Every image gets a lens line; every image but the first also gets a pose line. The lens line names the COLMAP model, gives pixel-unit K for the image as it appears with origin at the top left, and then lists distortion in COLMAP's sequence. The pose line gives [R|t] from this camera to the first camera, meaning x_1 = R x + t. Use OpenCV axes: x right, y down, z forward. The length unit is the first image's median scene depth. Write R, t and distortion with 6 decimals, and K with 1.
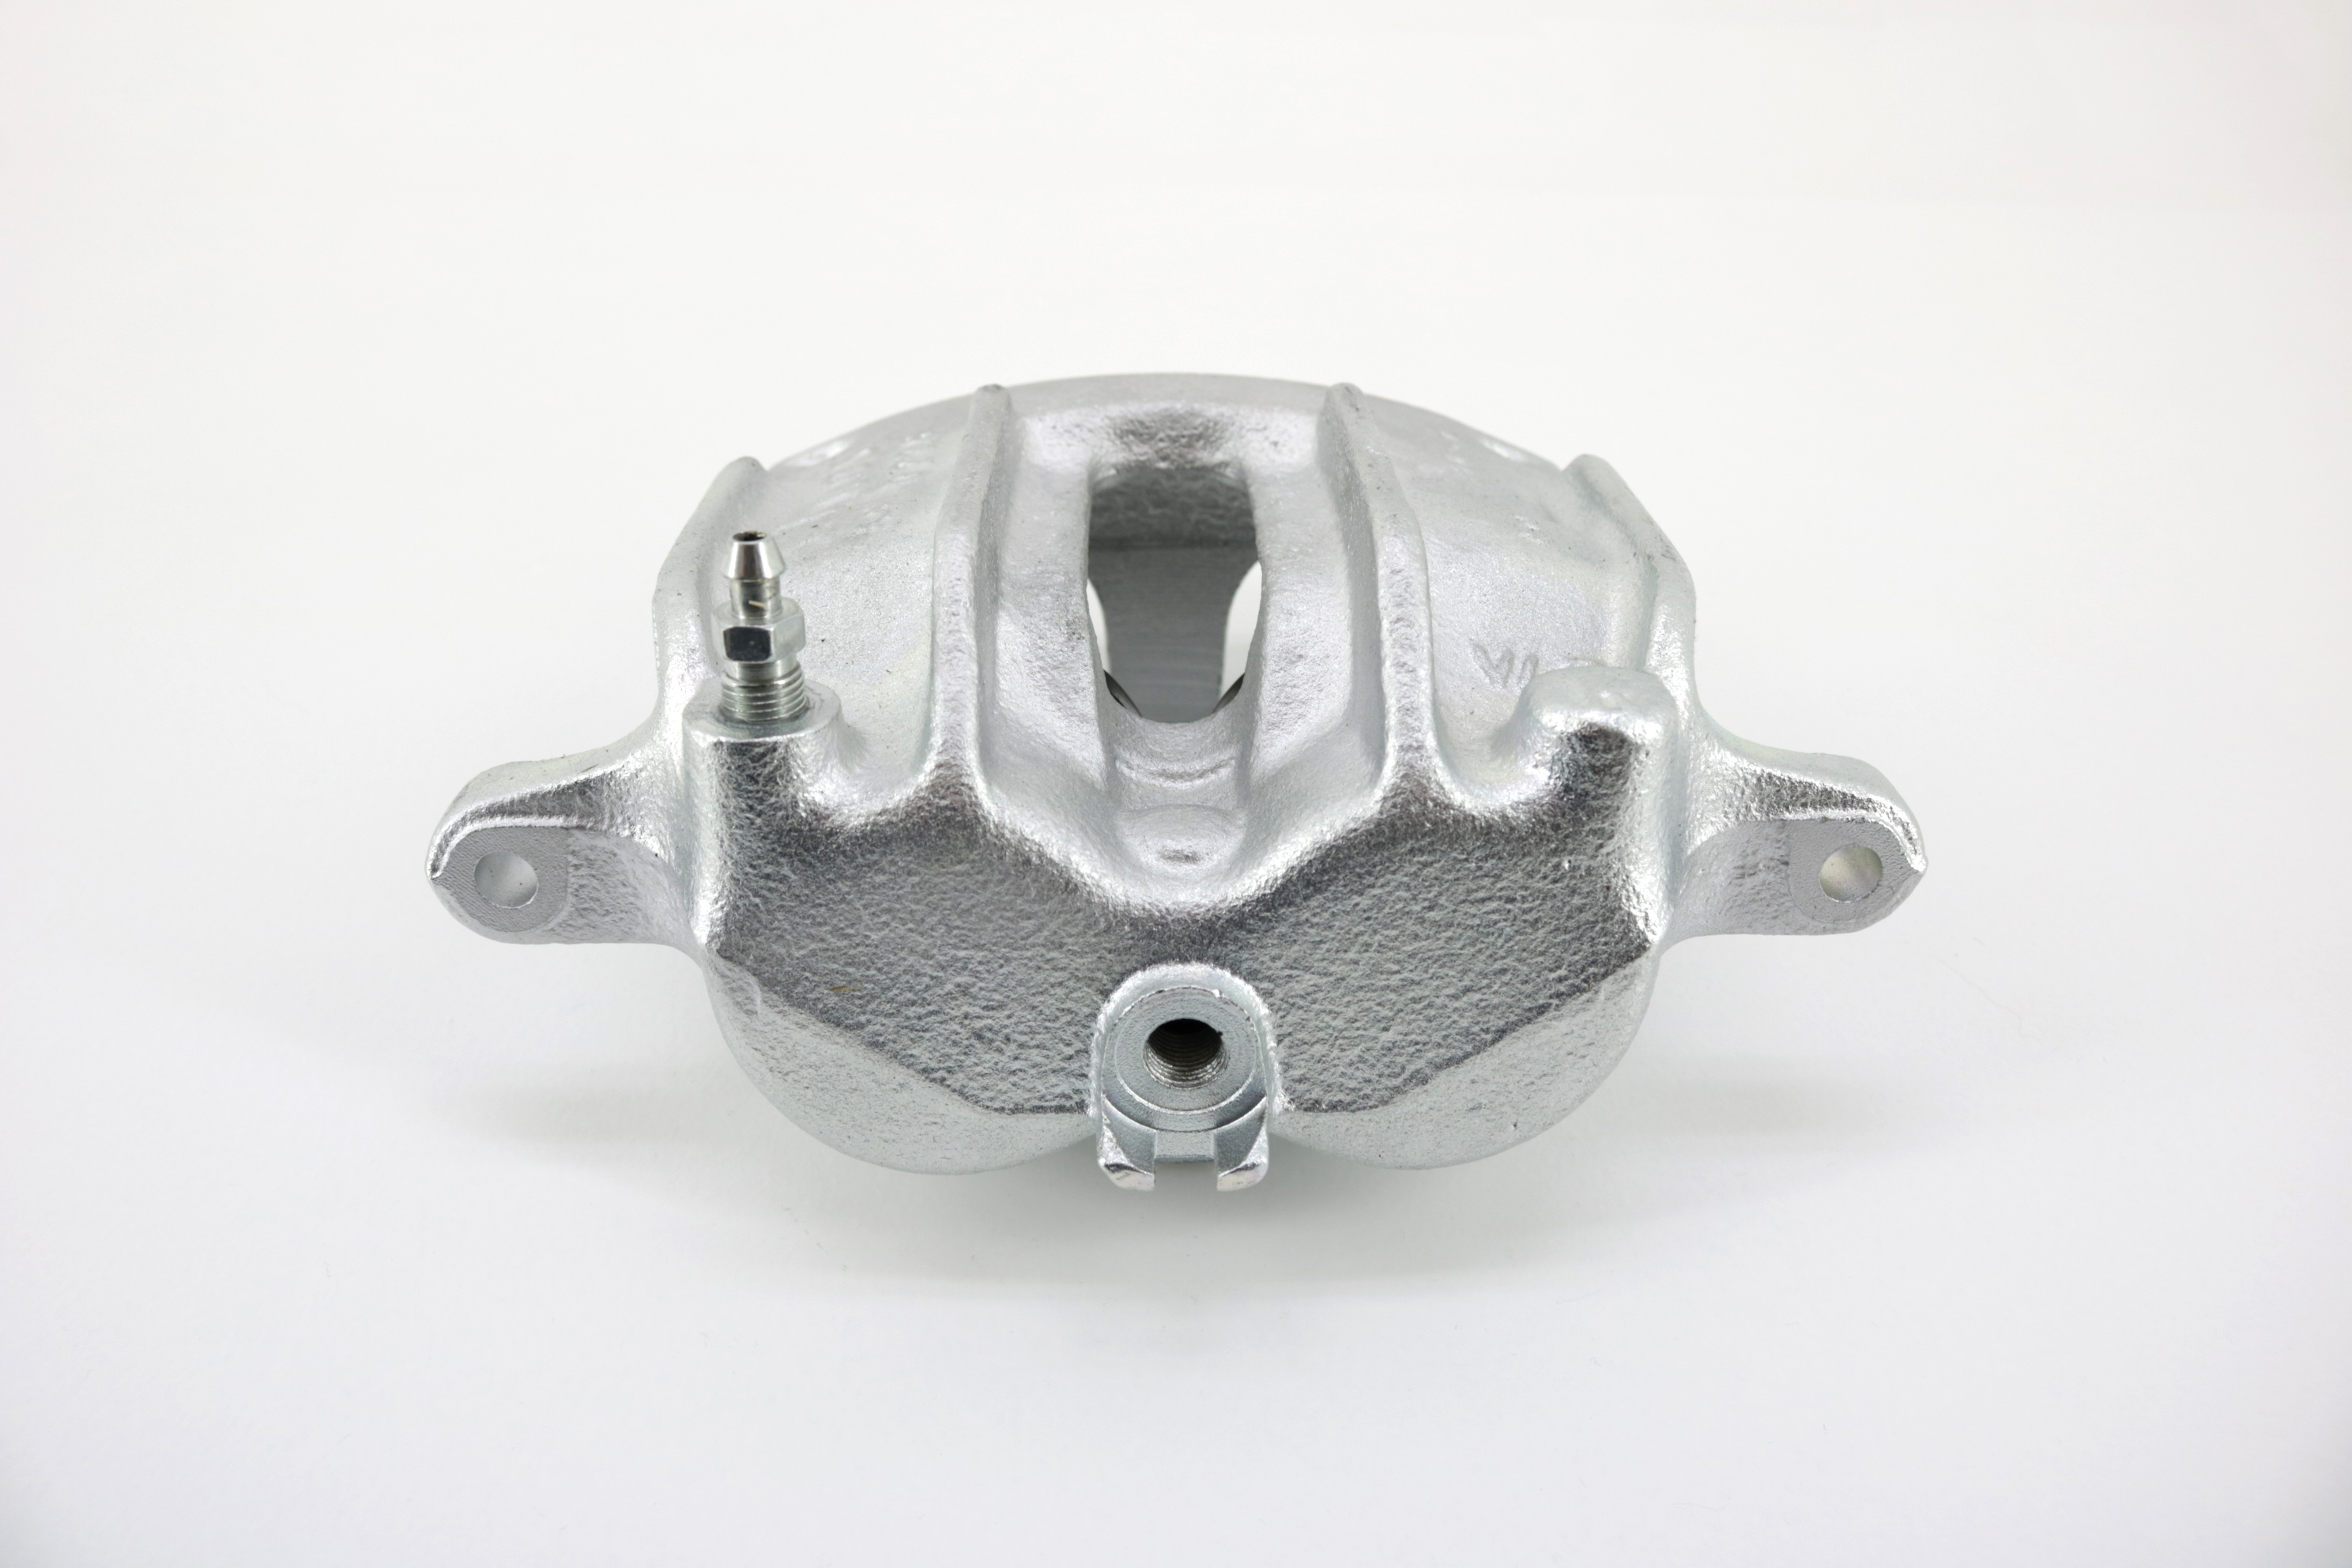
lens RADIAL K [[2285.0, 0, 1176.0], [0, 2285.0, 784.0], [0, 0, 1]] dist [-0.340403, -0.001106]
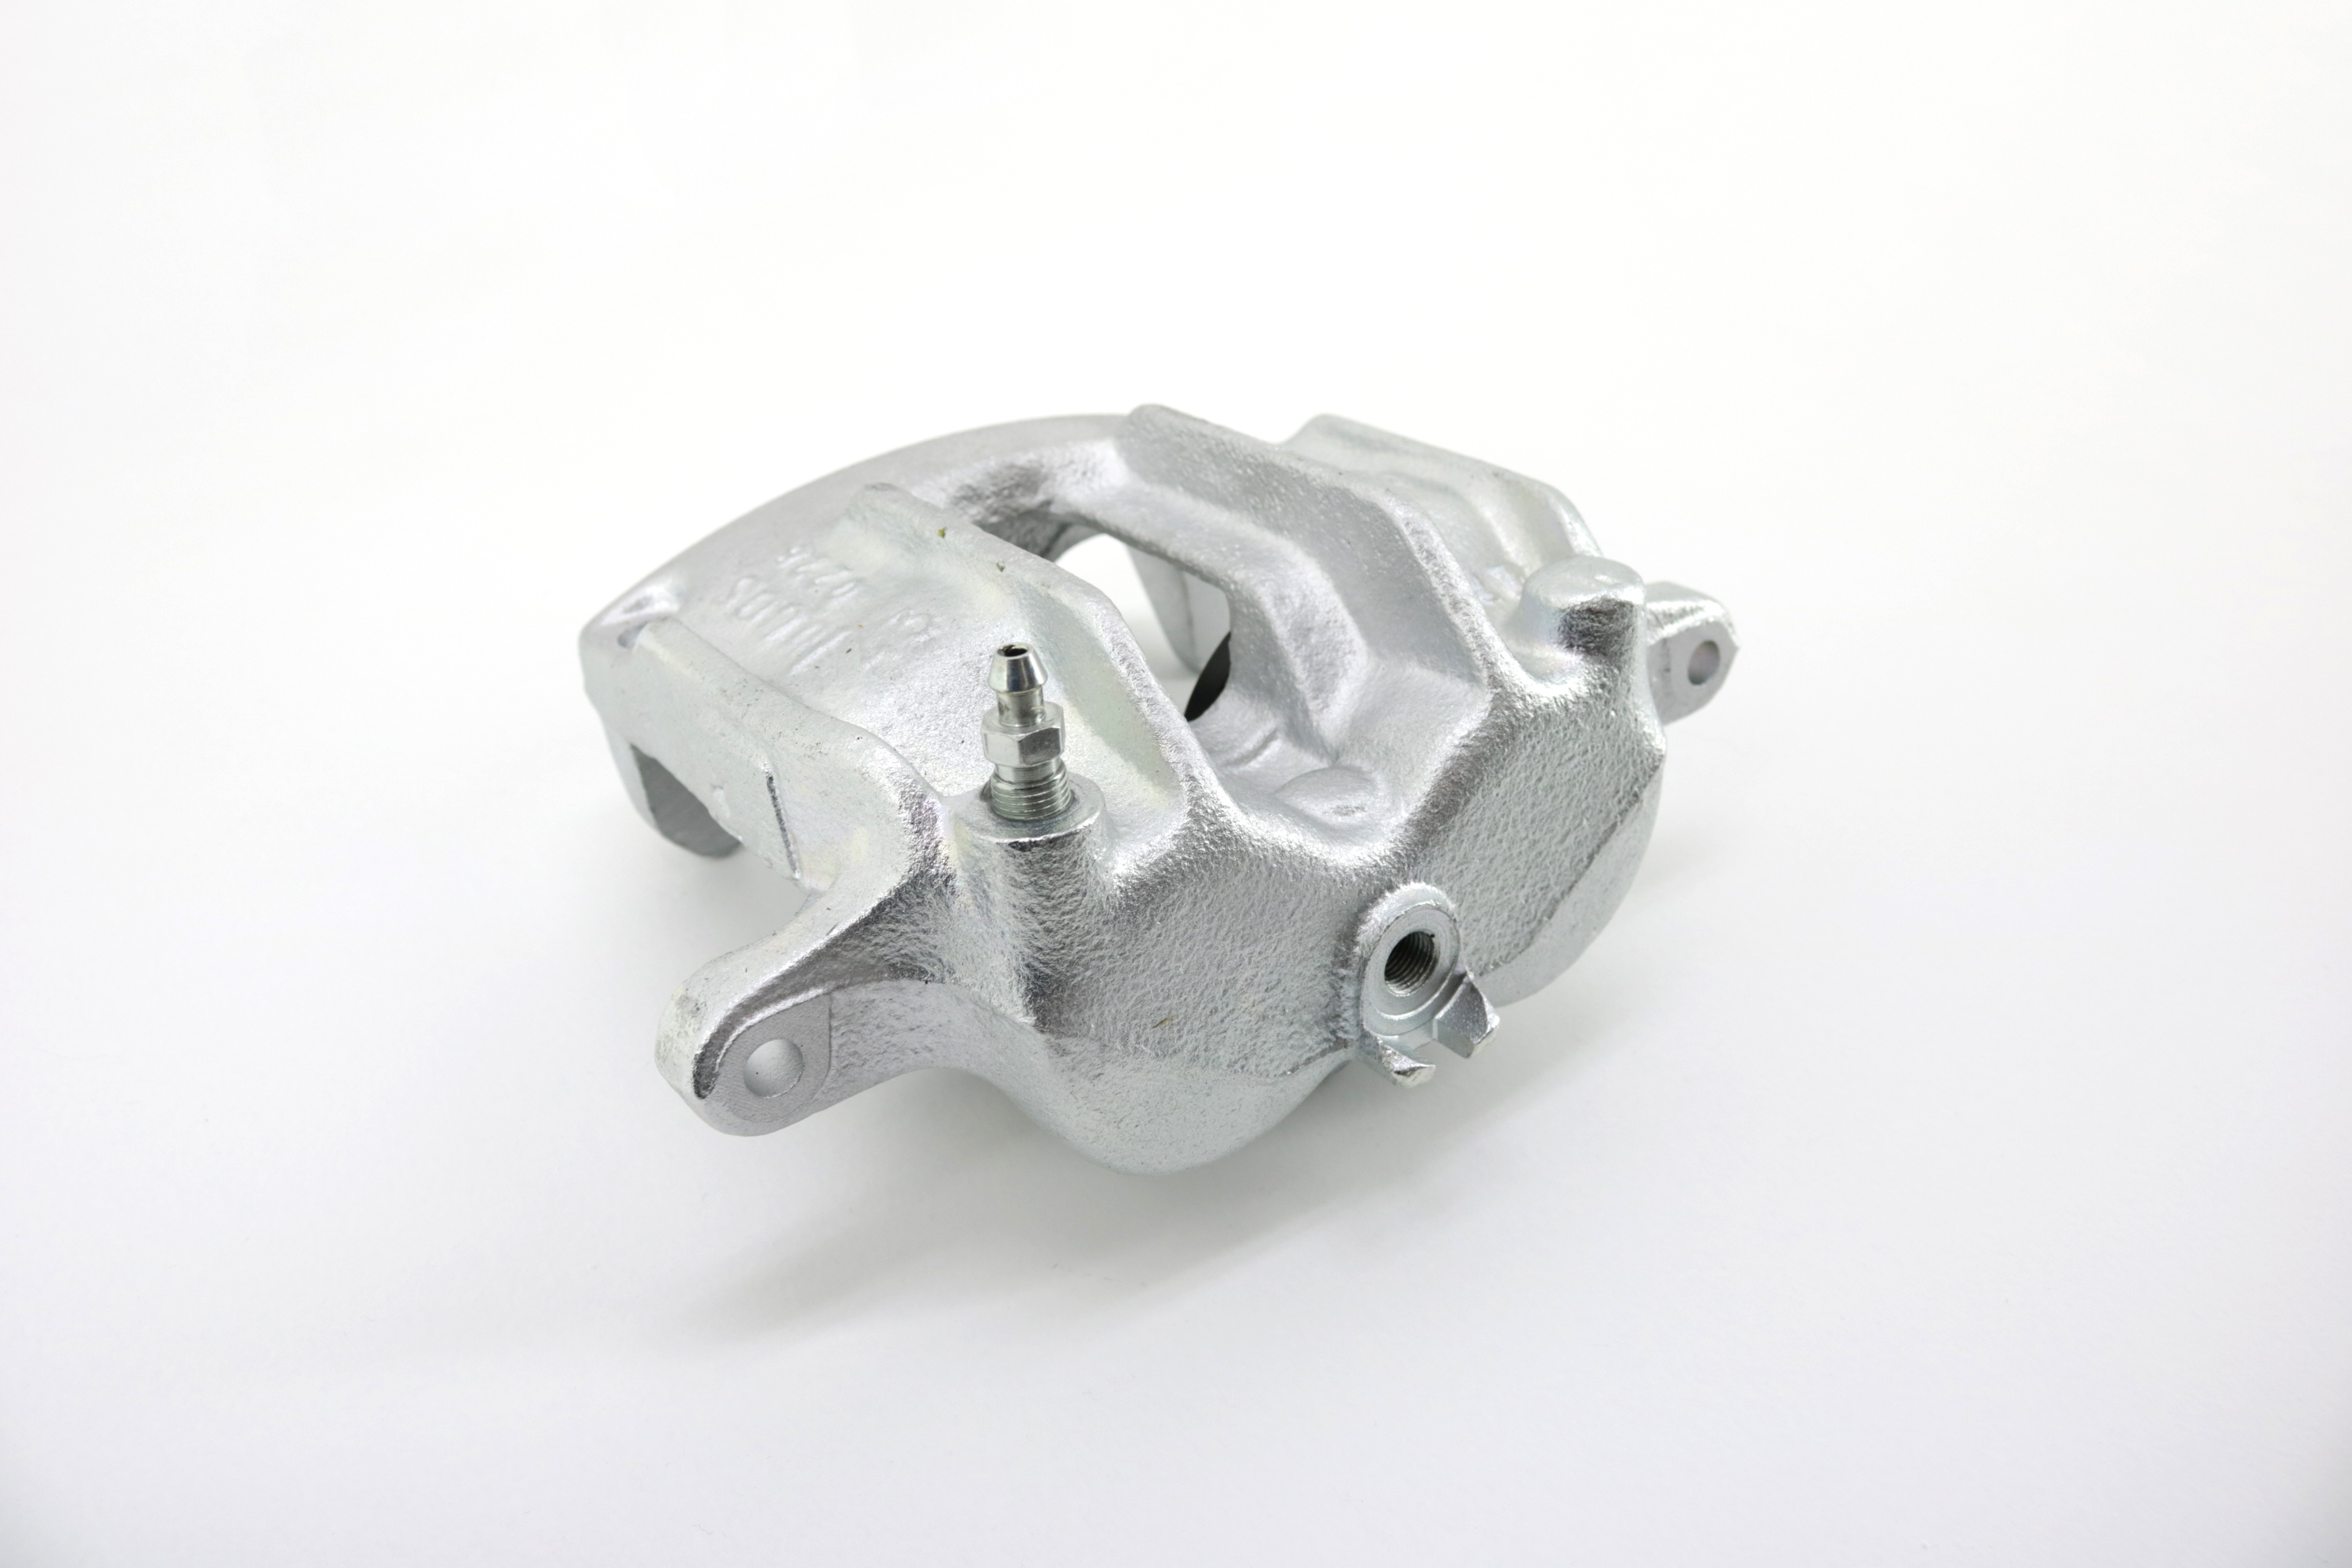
lens RADIAL K [[2285.0, 0, 1176.0], [0, 2285.0, 784.0], [0, 0, 1]] dist [-0.340403, -0.001106]
pose [[0.785352, -0.319736, 0.530086, -0.684123], [0.312527, 0.943938, 0.106337, -0.133582], [-0.534368, 0.082155, 0.841250, 0.053397]]
